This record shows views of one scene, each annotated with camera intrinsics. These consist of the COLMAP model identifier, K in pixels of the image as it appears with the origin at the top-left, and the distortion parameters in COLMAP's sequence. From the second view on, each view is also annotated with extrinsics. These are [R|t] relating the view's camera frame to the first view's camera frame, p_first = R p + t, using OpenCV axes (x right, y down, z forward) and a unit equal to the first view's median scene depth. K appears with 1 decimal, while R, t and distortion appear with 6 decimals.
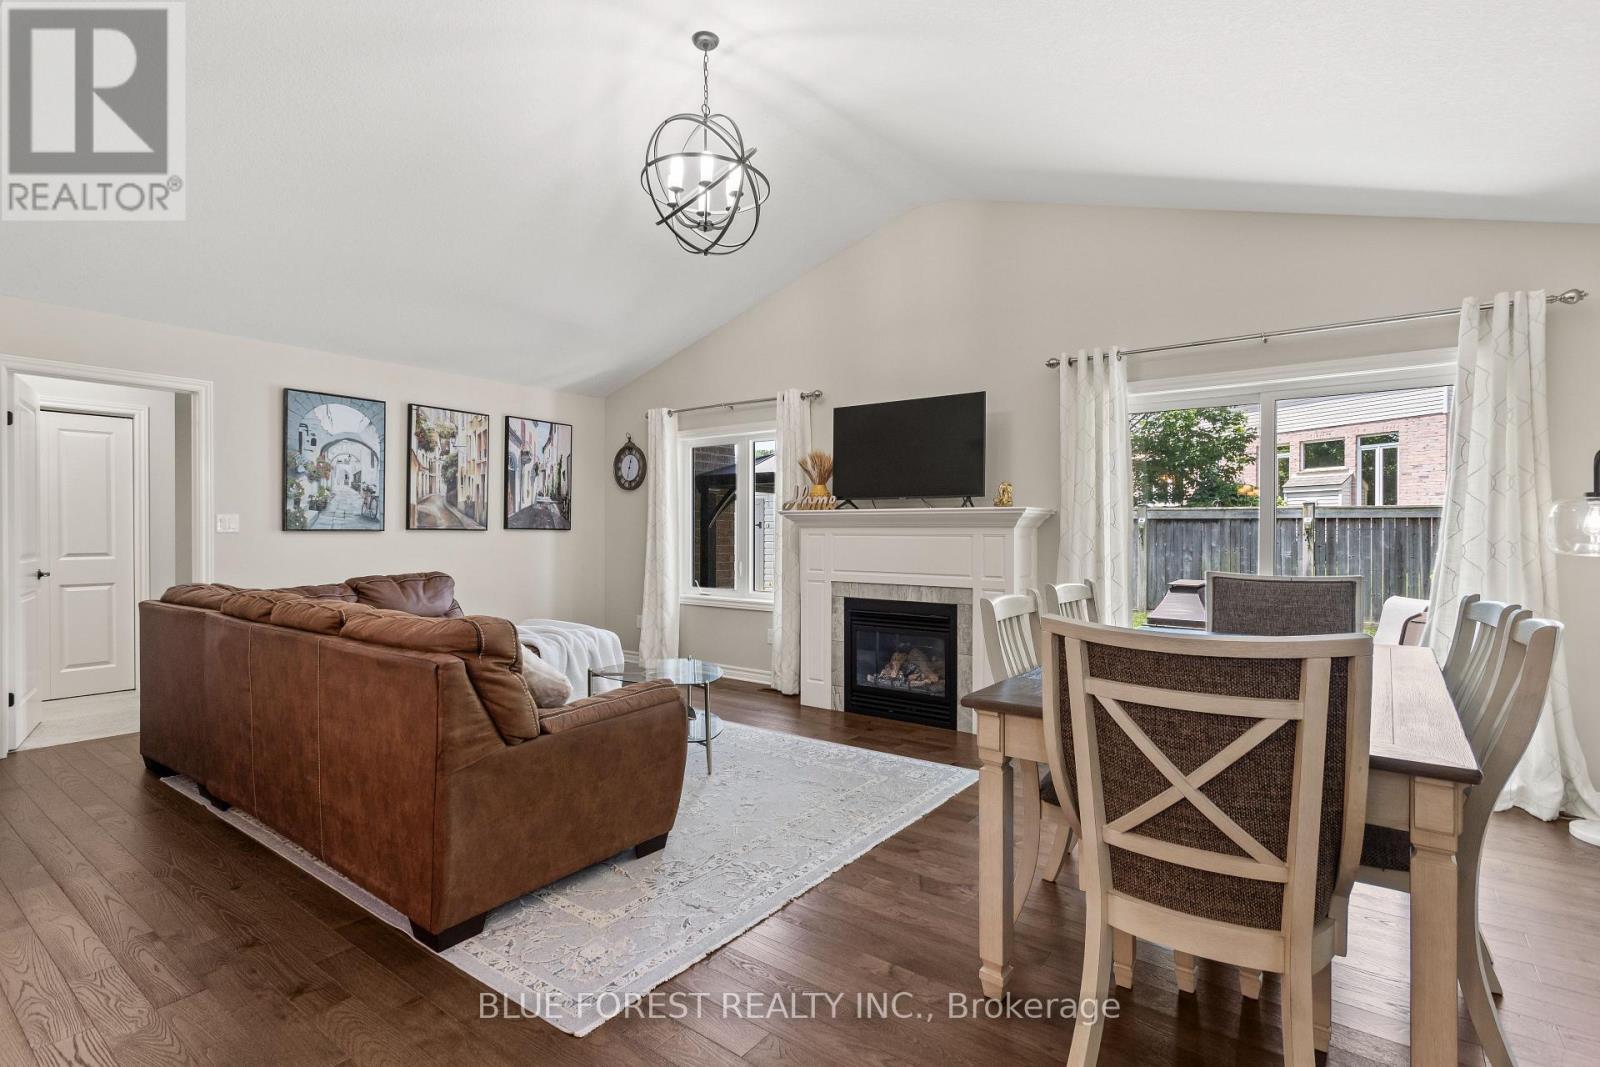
lens RADIAL K [[734.0, 0, 794.3], [0, 734.0, 538.8], [0, 0, 1]] dist [0.002707, 0.000499]
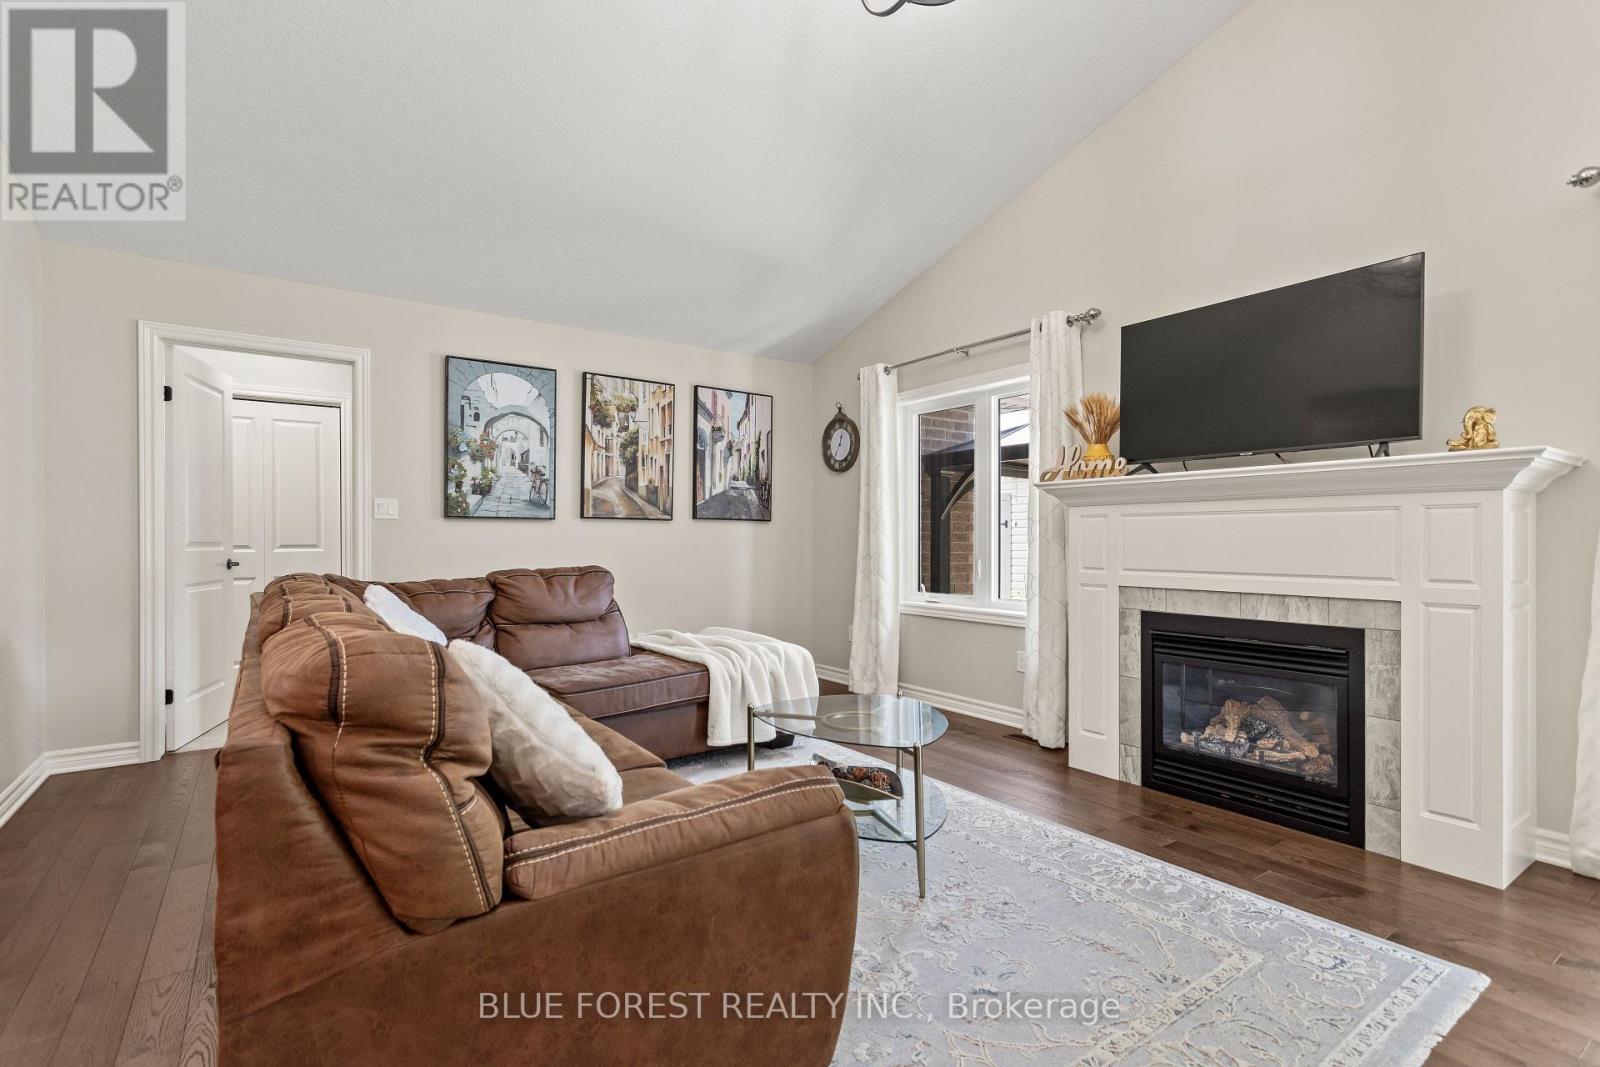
lens RADIAL K [[734.0, 0, 795.9], [0, 734.0, 544.0], [0, 0, 1]] dist [0.002707, 0.000499]
pose [[0.948271, -0.001542, -0.317460, -0.015756], [0.000652, 0.999996, -0.002908, 0.022542], [0.317463, 0.002551, 0.948267, 0.288220]]
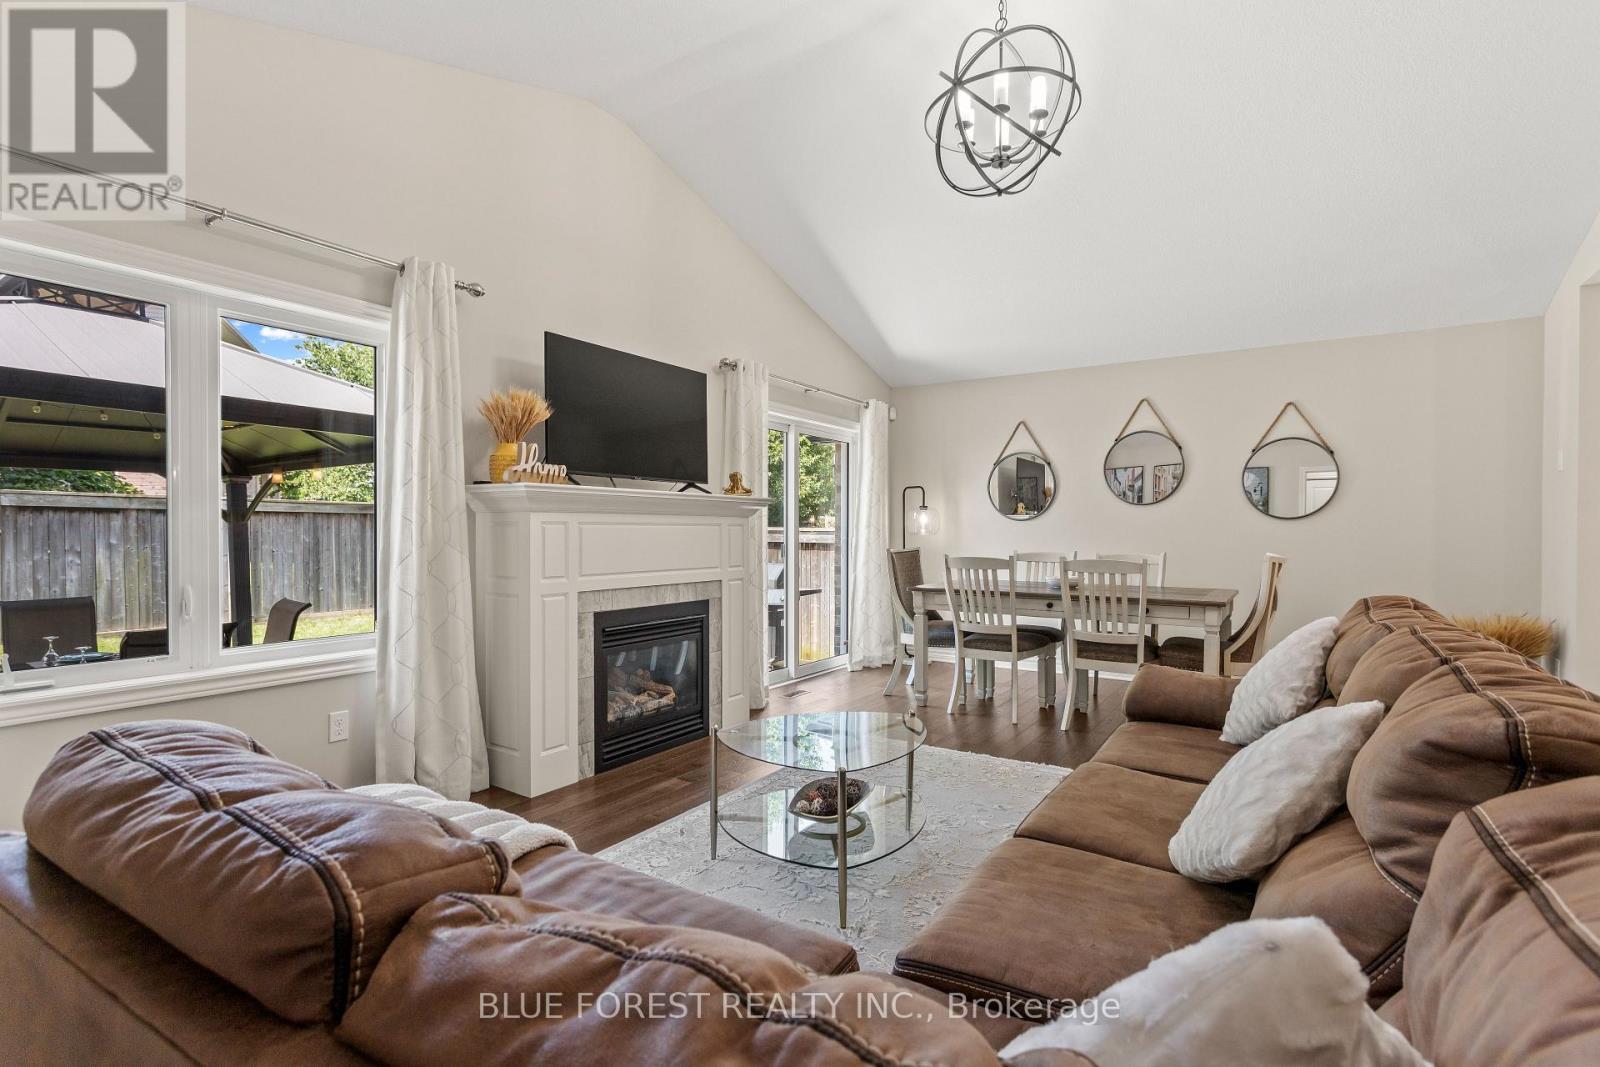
lens RADIAL K [[734.0, 0, 806.8], [0, 734.0, 537.9], [0, 0, 1]] dist [0.002707, 0.000499]
pose [[-0.034751, -0.012360, 0.999320, -0.648494], [0.008560, 0.999883, 0.012665, 0.001316], [-0.999359, 0.008994, -0.034641, 0.833696]]
